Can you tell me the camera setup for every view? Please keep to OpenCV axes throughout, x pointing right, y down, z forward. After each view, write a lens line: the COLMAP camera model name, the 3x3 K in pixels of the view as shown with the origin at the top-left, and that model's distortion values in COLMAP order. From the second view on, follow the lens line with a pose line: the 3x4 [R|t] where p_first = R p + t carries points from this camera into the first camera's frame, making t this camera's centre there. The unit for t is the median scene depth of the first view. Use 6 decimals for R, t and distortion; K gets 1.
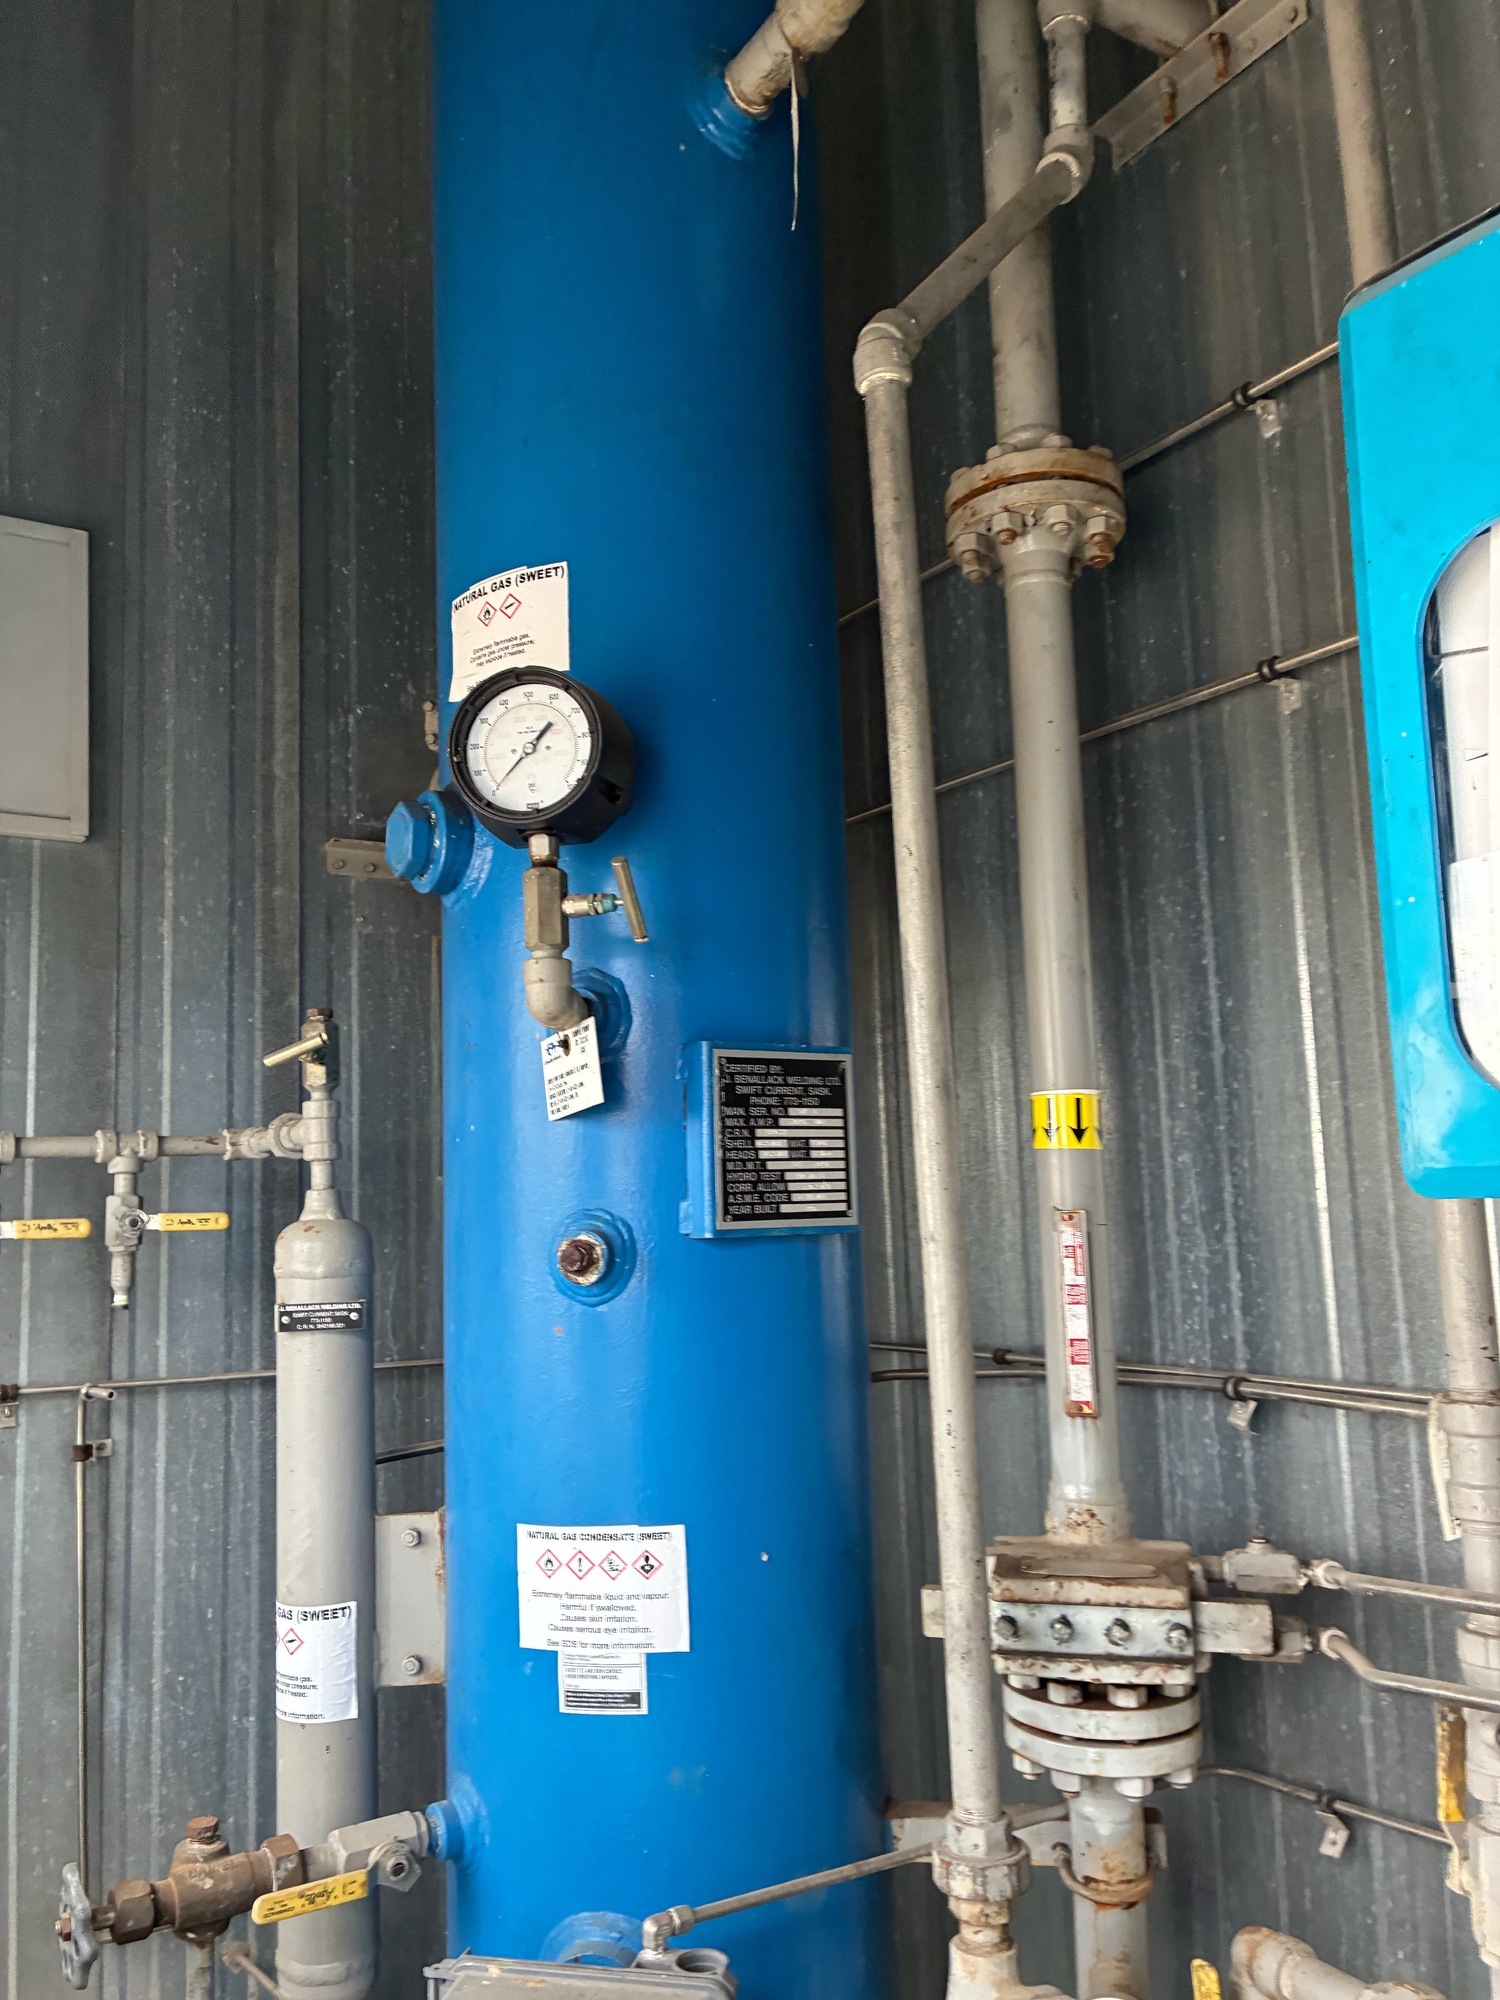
lens RADIAL K [[1512.0, 0, 742.4], [0, 1512.0, 1007.9], [0, 0, 1]] dist [0.005167, -0.001655]
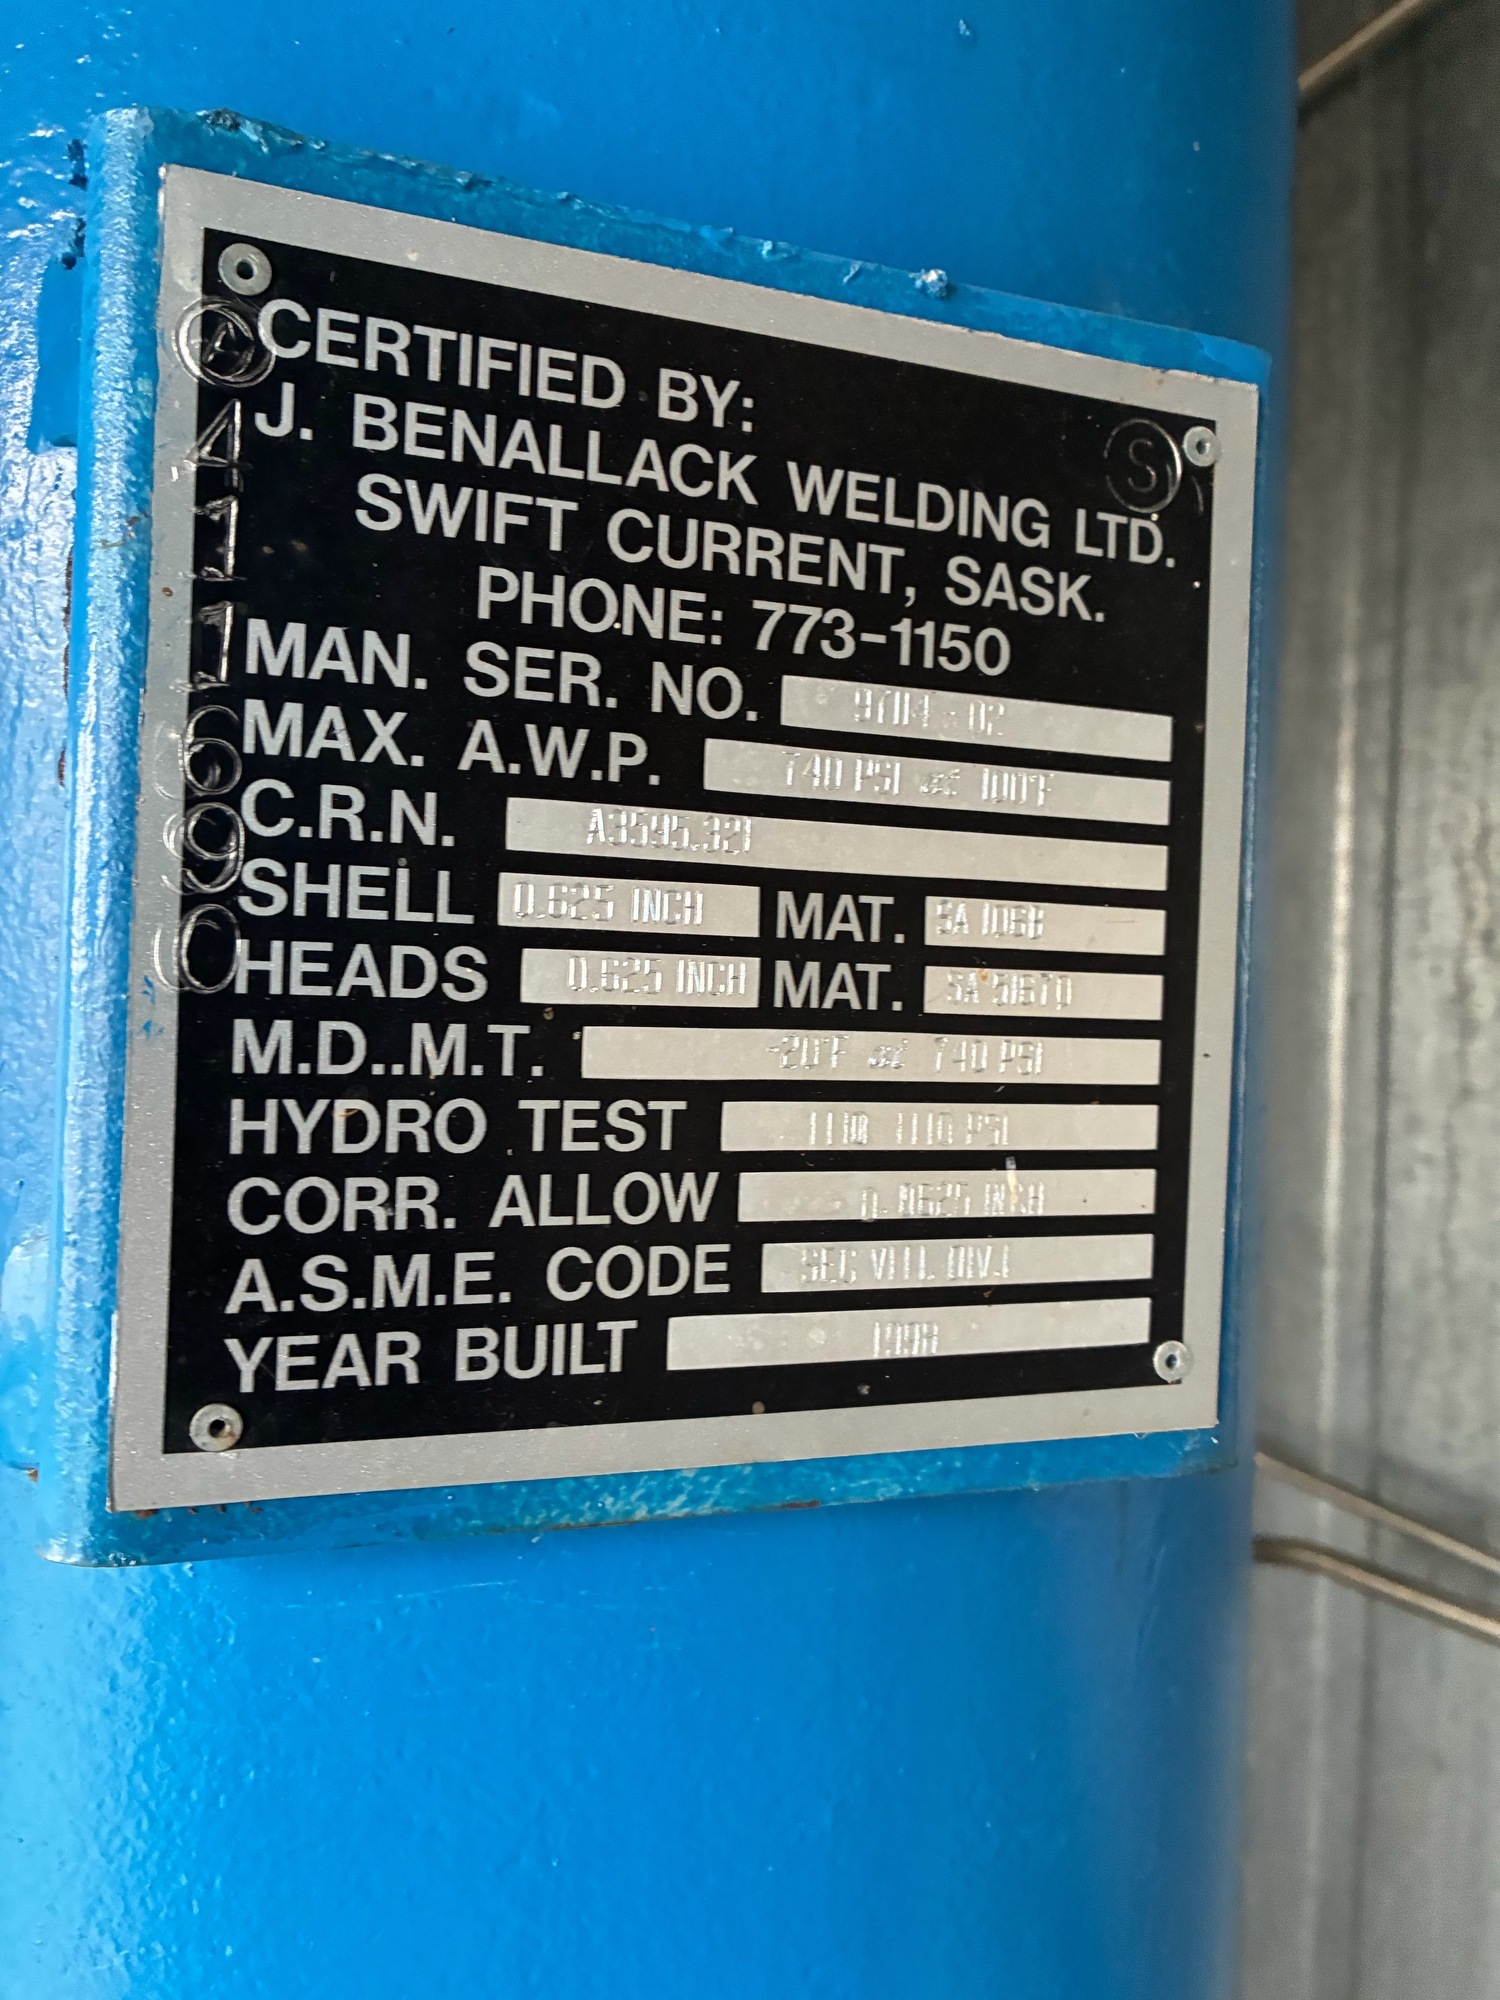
lens RADIAL K [[1512.0, 0, 742.4], [0, 1512.0, 1007.9], [0, 0, 1]] dist [0.005167, -0.001655]
pose [[0.964595, 0.067060, -0.255069, 0.067272], [-0.030108, 0.988810, 0.146110, 0.077476], [0.262013, -0.133257, 0.955820, 0.857361]]
